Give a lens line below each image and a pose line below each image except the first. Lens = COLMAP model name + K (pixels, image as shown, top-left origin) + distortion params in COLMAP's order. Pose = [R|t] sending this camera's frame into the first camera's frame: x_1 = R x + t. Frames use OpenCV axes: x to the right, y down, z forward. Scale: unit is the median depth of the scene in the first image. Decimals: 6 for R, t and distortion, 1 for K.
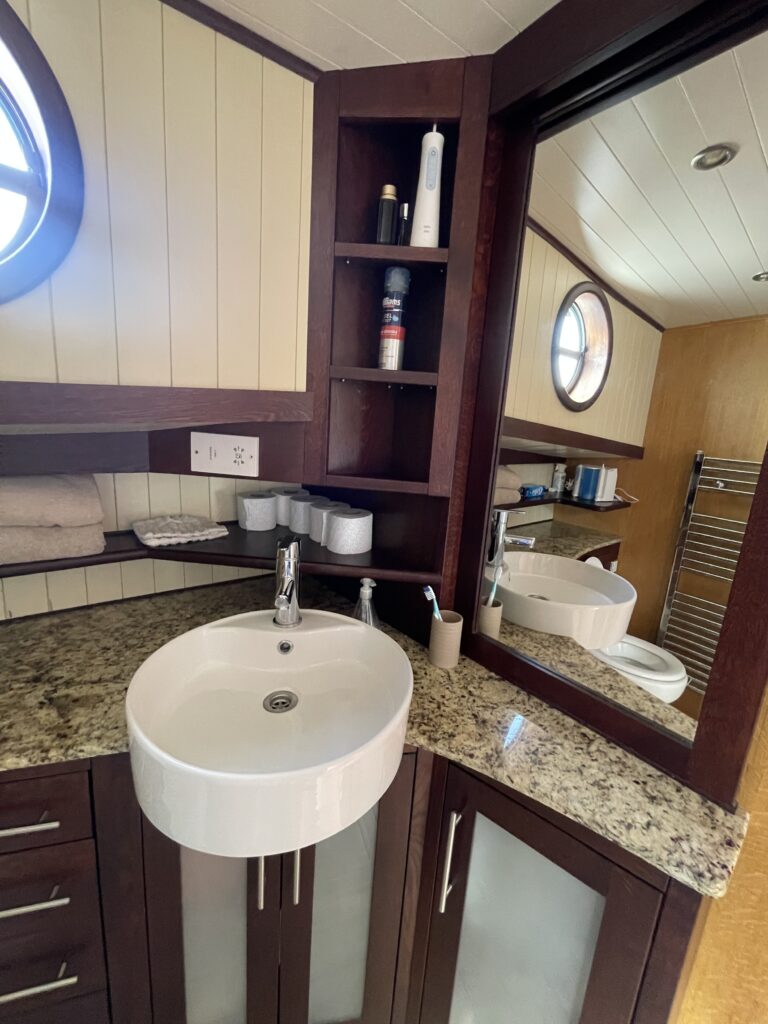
lens RADIAL K [[415.4, 0, 384.3], [0, 415.4, 509.2], [0, 0, 1]] dist [-0.004431, 0.001992]
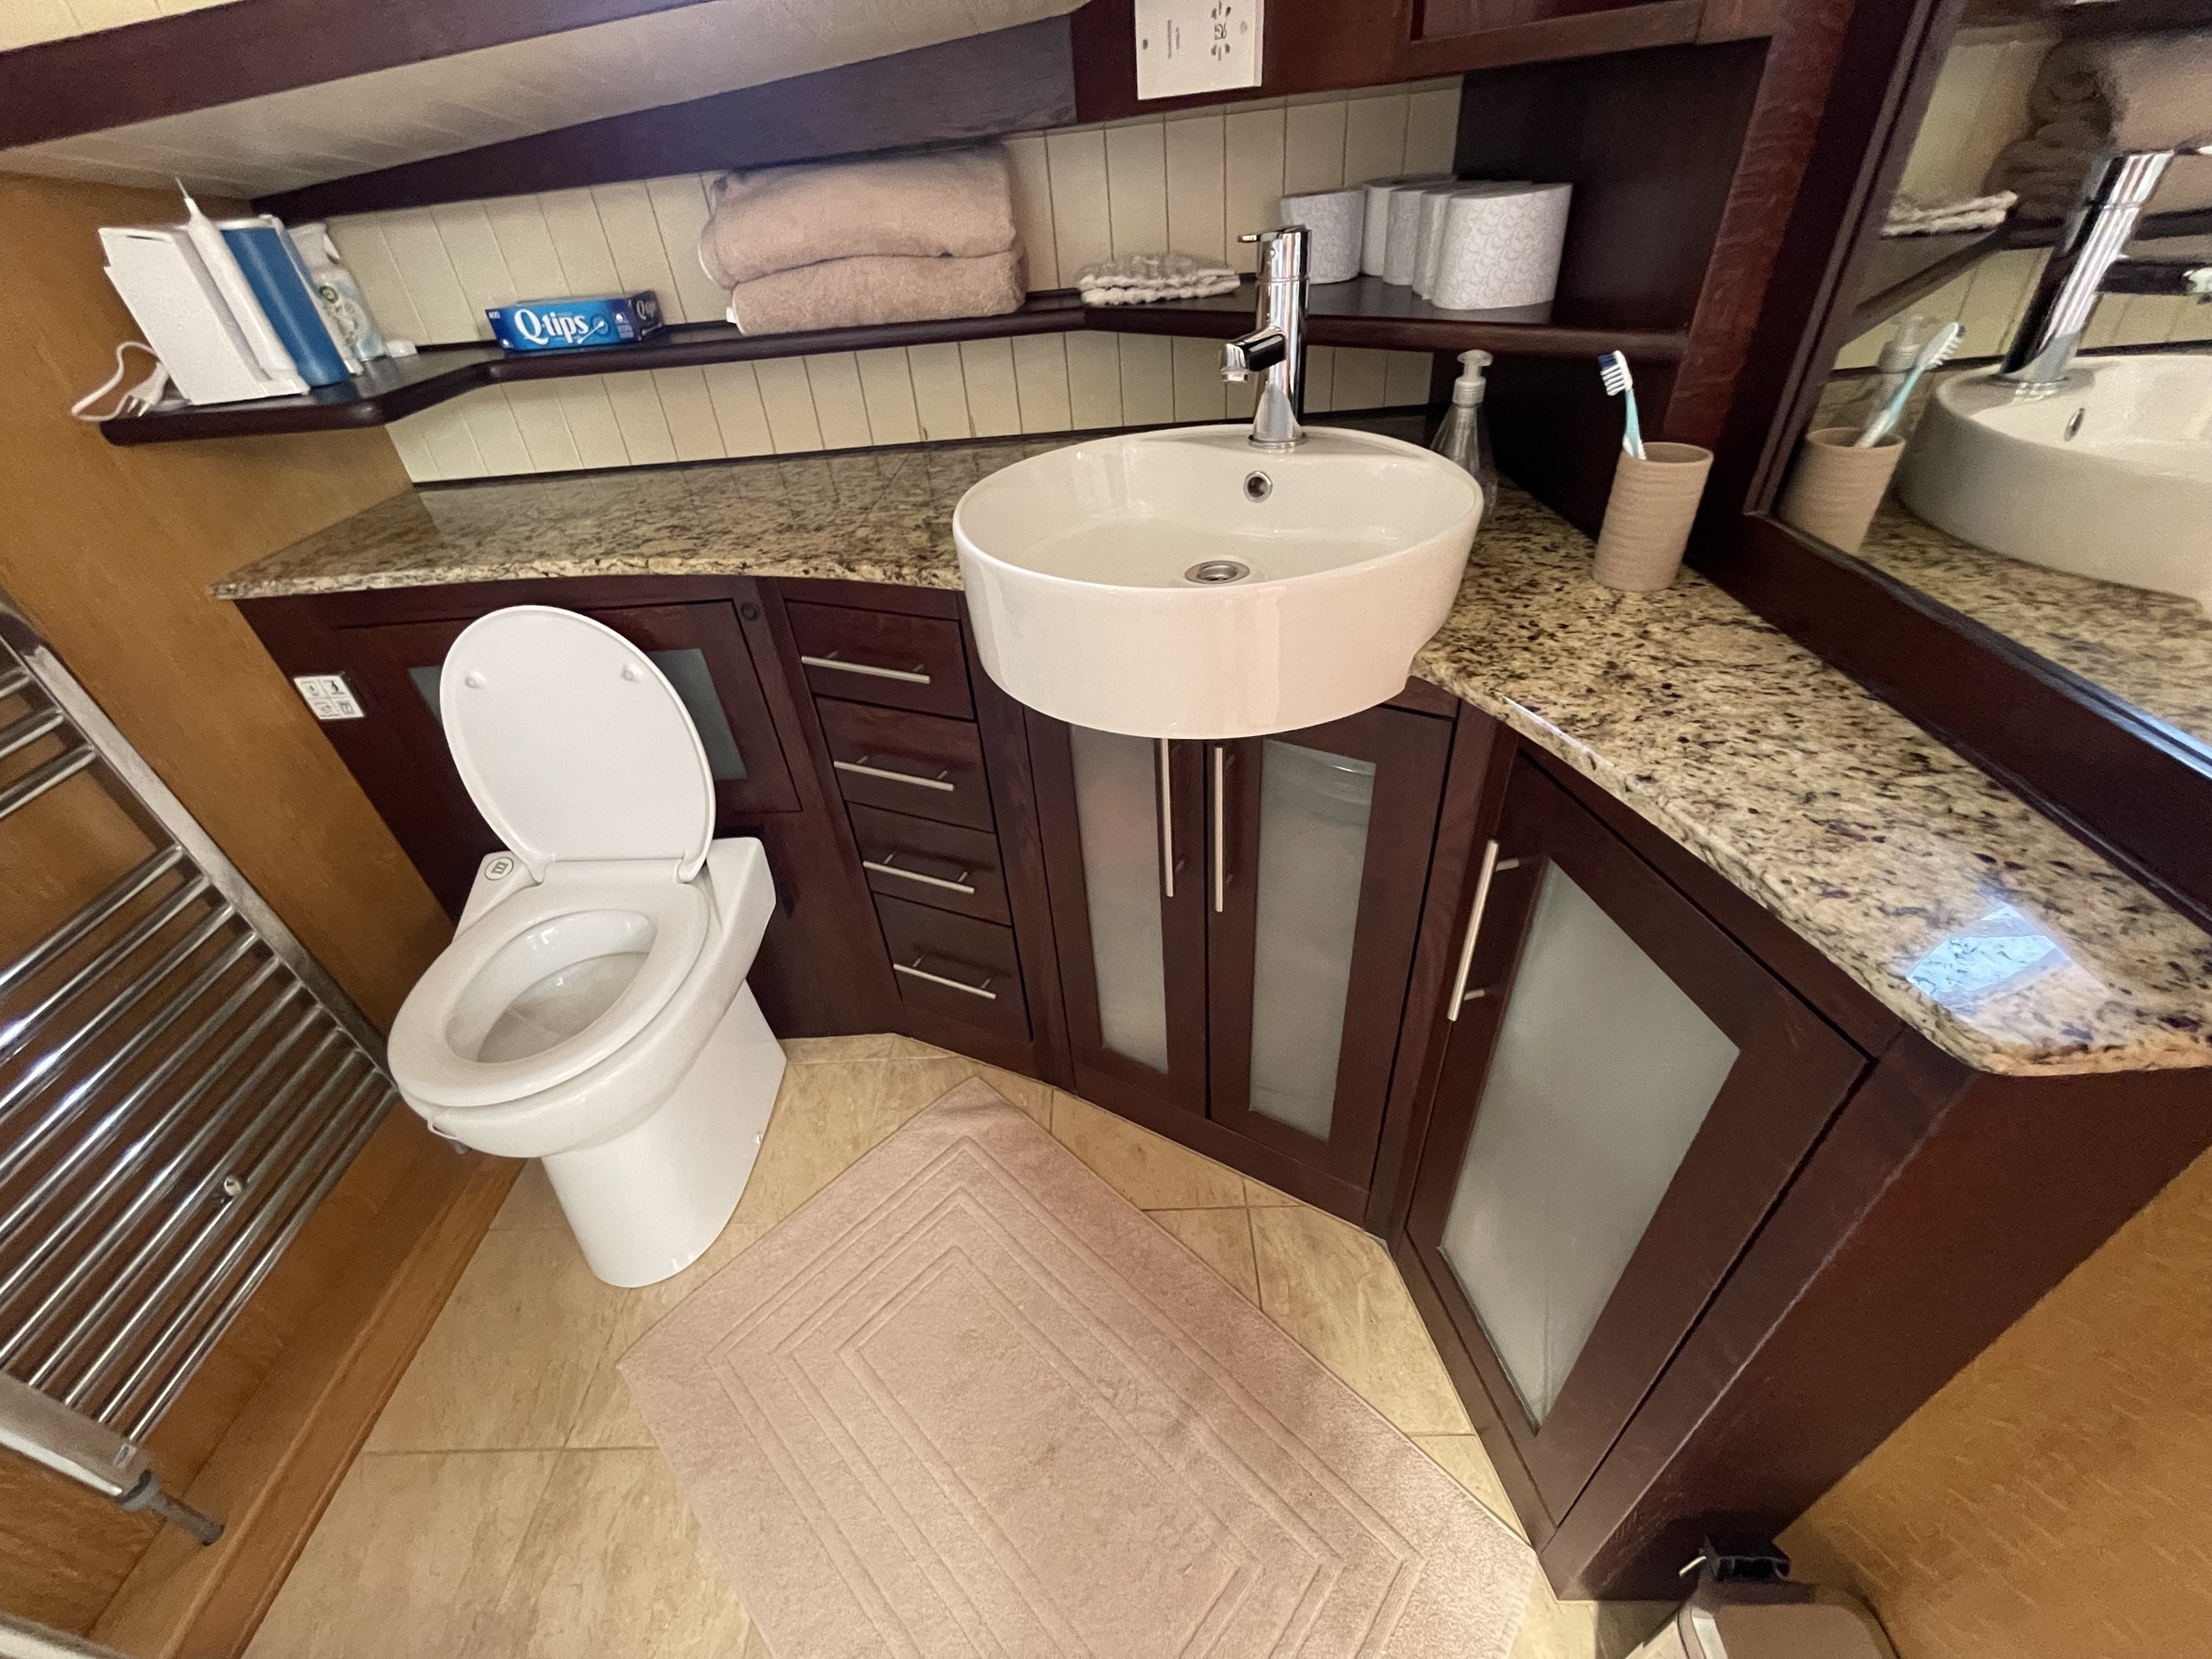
lens RADIAL K [[897.3, 0, 1096.8], [0, 897.3, 828.3], [0, 0, 1]] dist [-0.004431, 0.001992]
pose [[0.758465, 0.282428, -0.587337, 0.358373], [-0.000362, 0.901403, 0.432982, 0.232378], [0.651713, -0.328189, 0.683785, 0.003169]]
